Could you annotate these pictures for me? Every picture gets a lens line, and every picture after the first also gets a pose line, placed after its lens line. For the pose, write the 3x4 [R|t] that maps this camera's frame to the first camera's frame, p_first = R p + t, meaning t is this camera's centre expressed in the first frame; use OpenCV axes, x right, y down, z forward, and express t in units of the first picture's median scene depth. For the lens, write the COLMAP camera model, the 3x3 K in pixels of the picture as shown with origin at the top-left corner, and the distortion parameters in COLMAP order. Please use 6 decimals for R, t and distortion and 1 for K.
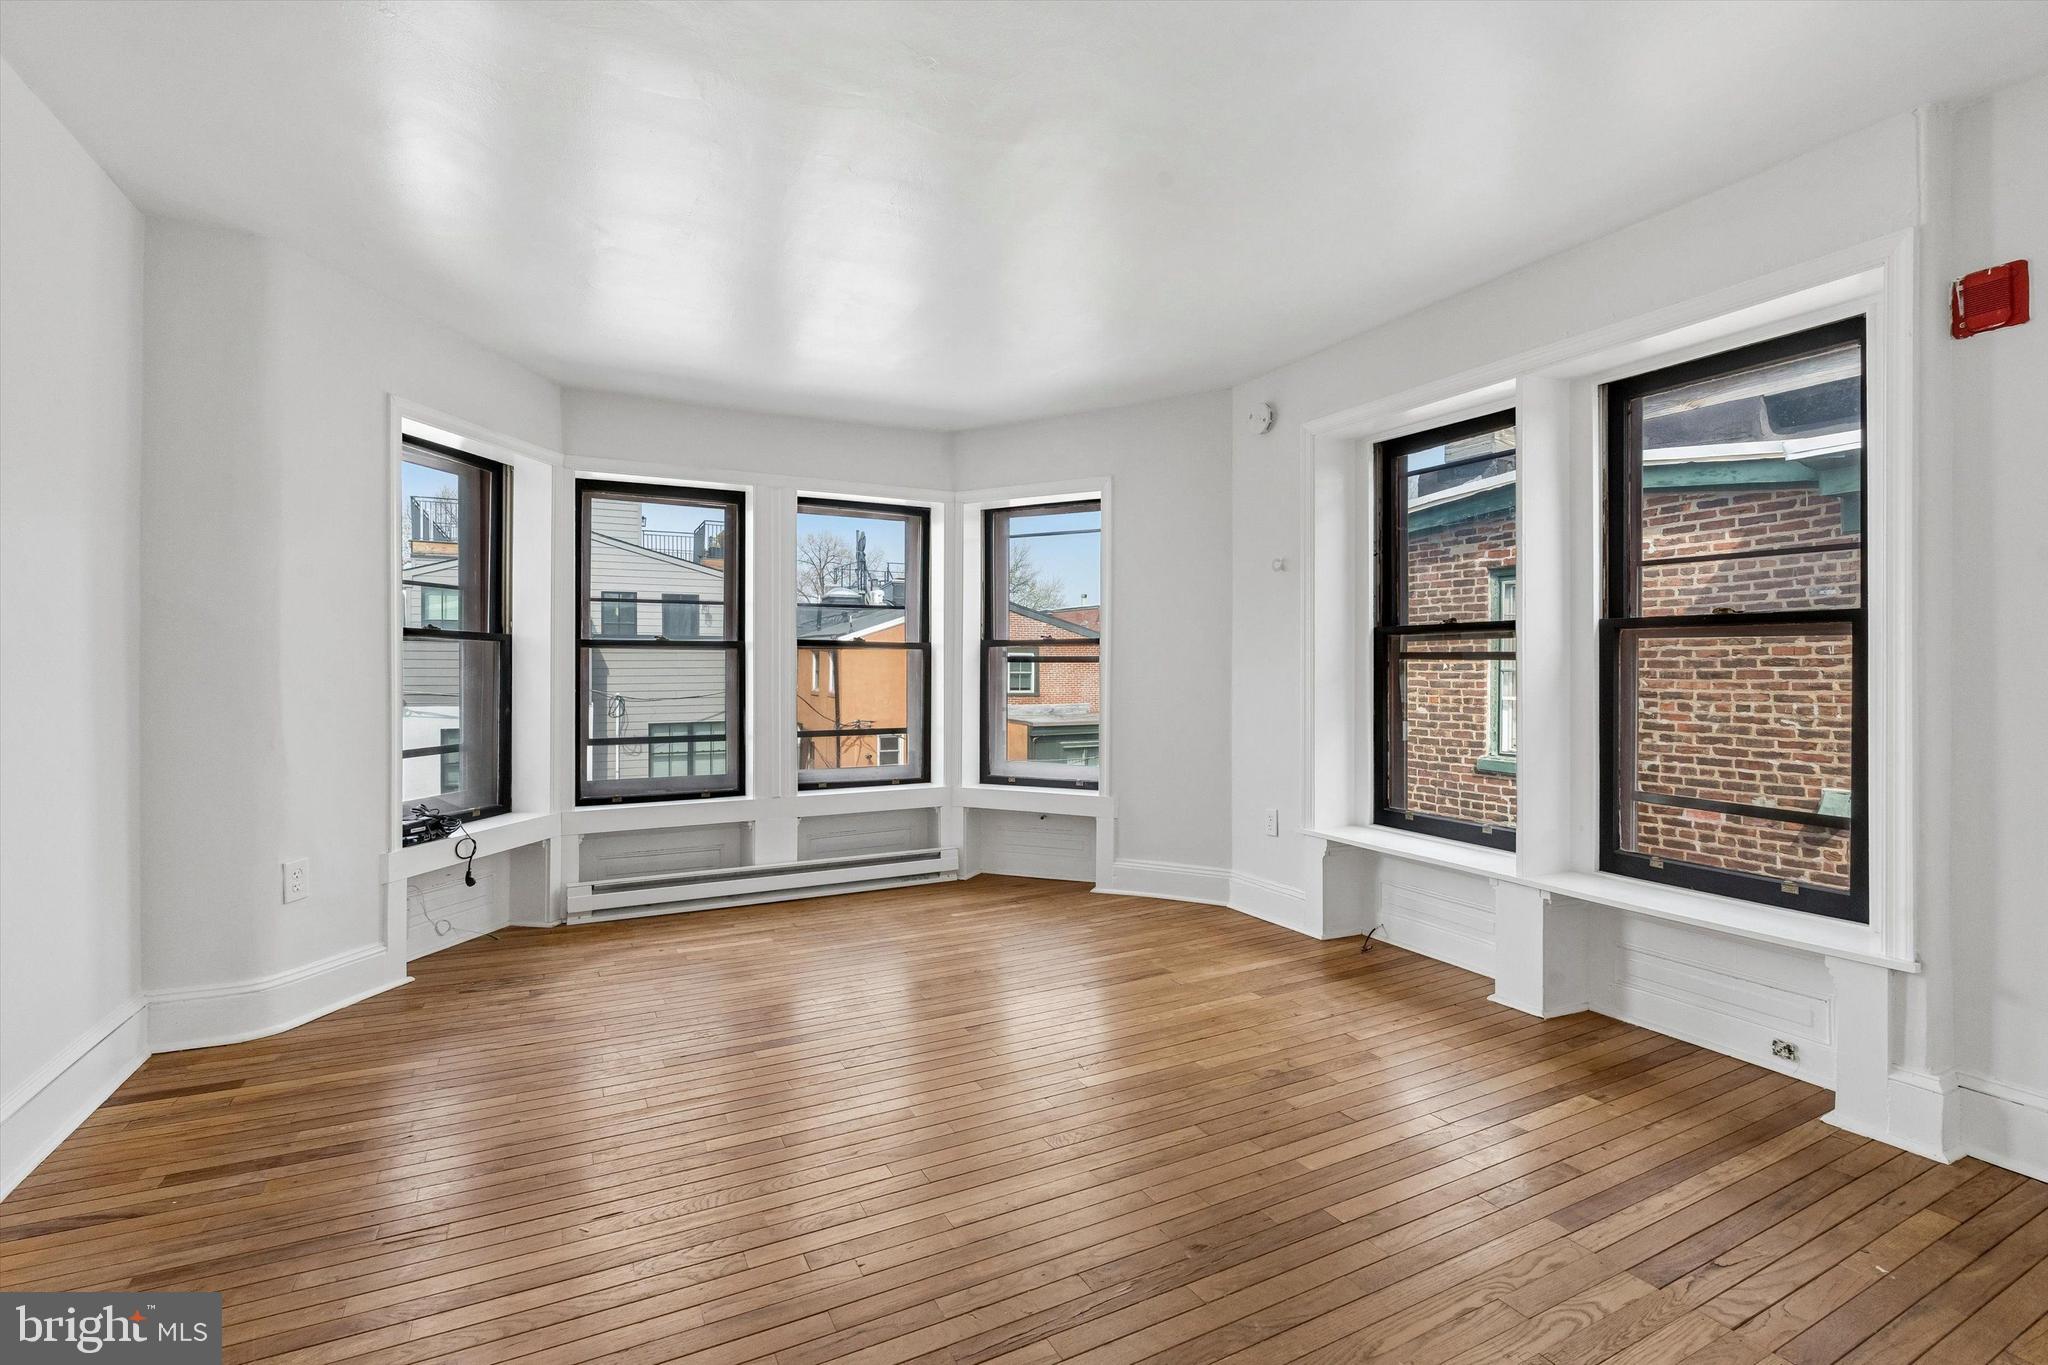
lens RADIAL K [[927.5, 0, 1009.5], [0, 927.5, 677.1], [0, 0, 1]] dist [0.000228, -0.000467]
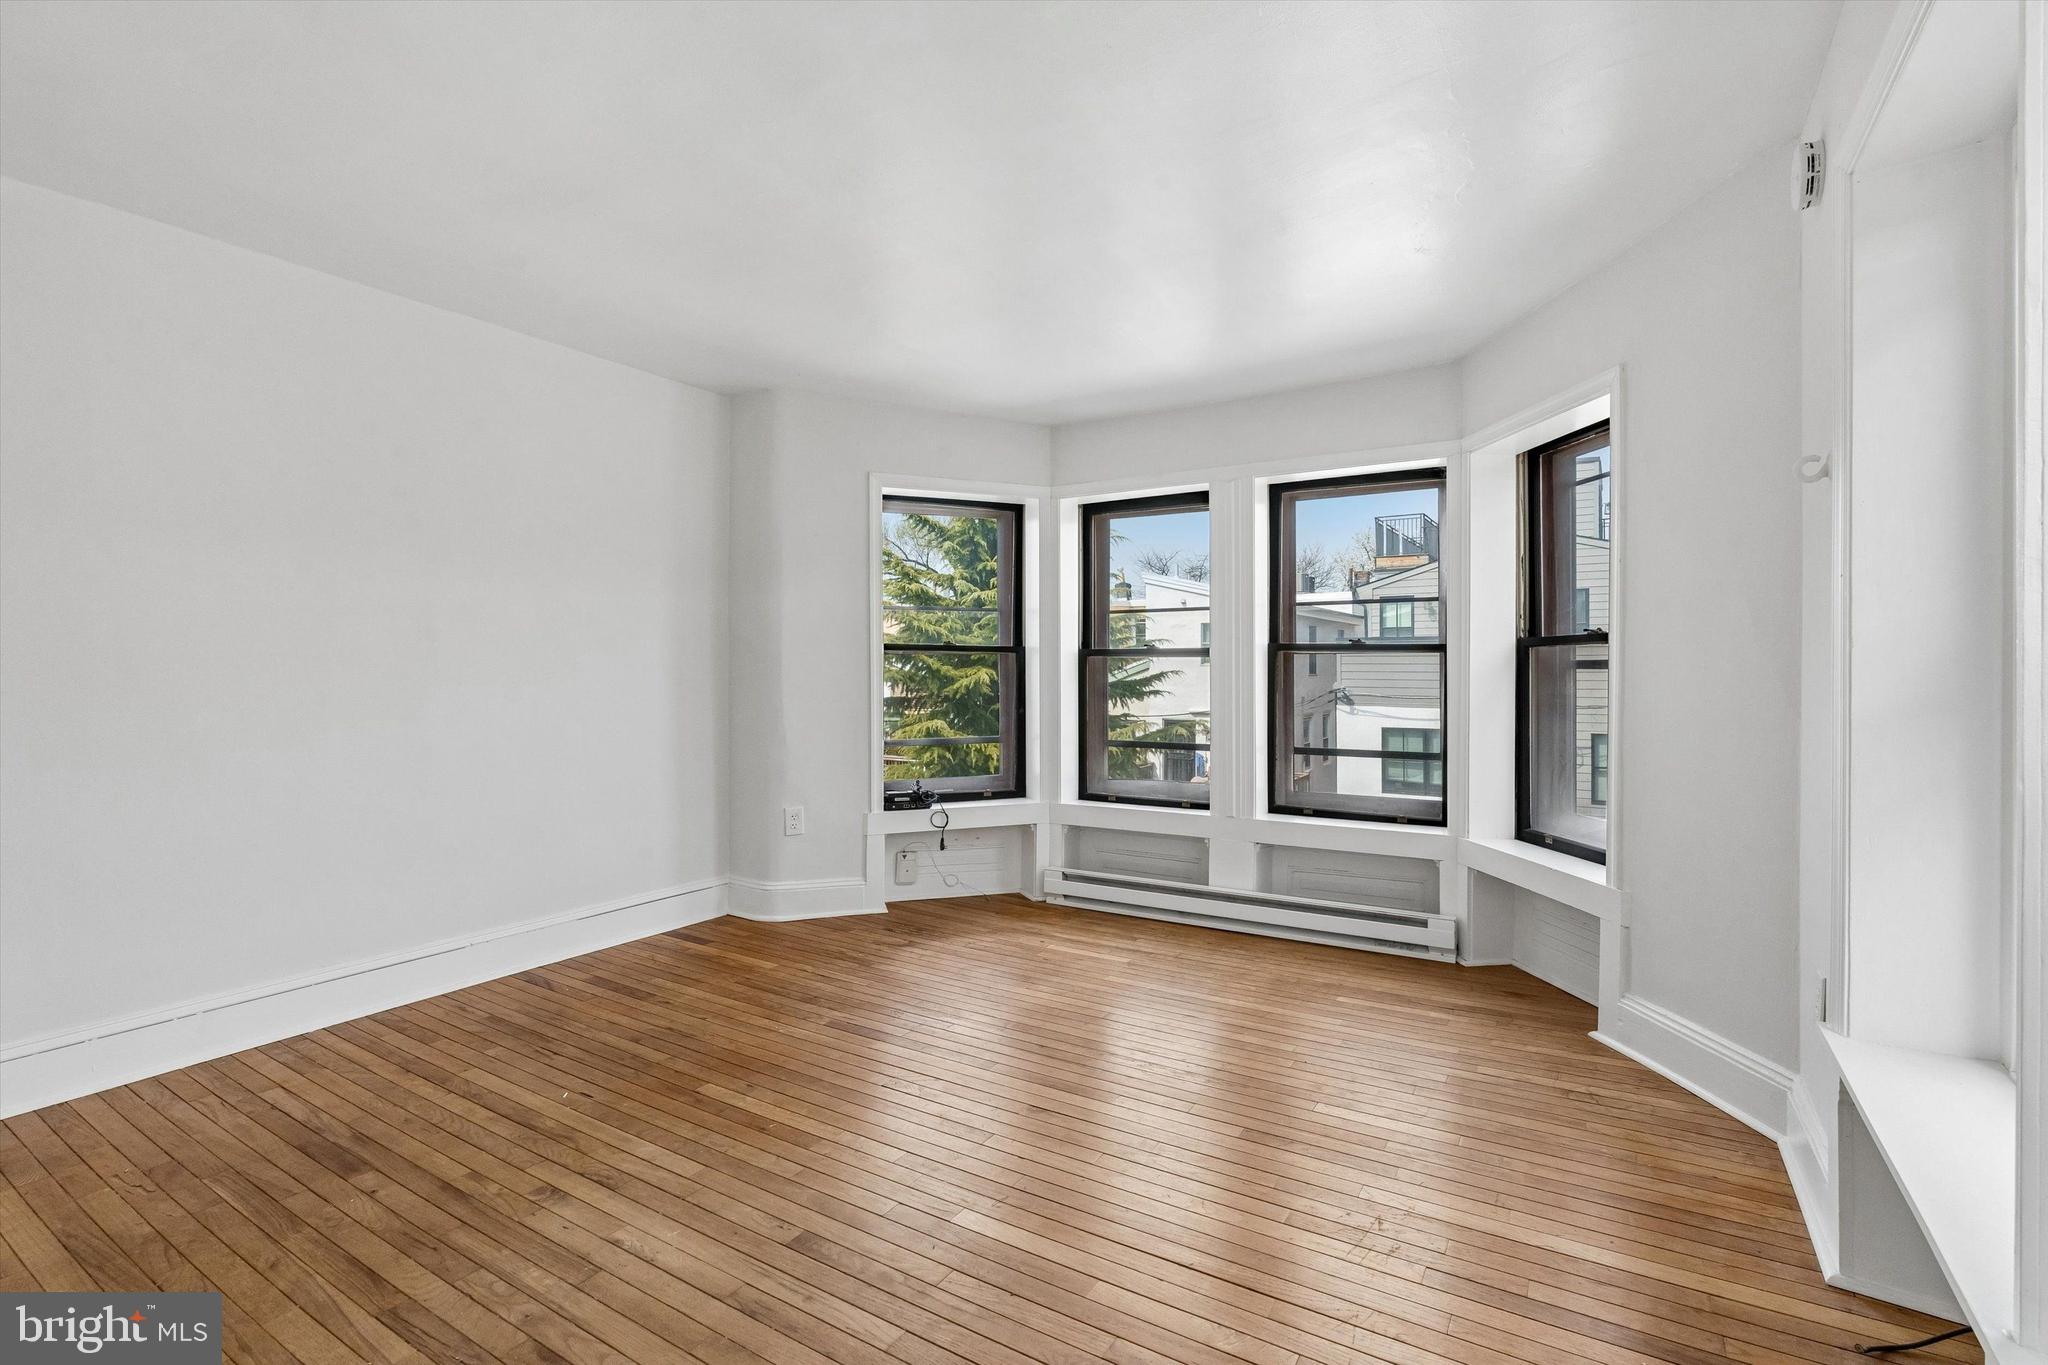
lens RADIAL K [[905.2, 0, 1032.4], [0, 905.2, 679.1], [0, 0, 1]] dist [-0.004109, -0.000289]
pose [[0.532613, 0.003870, -0.846350, 0.501801], [-0.011127, 0.999935, -0.002431, -0.003667], [0.846286, 0.010712, 0.532622, 0.440666]]
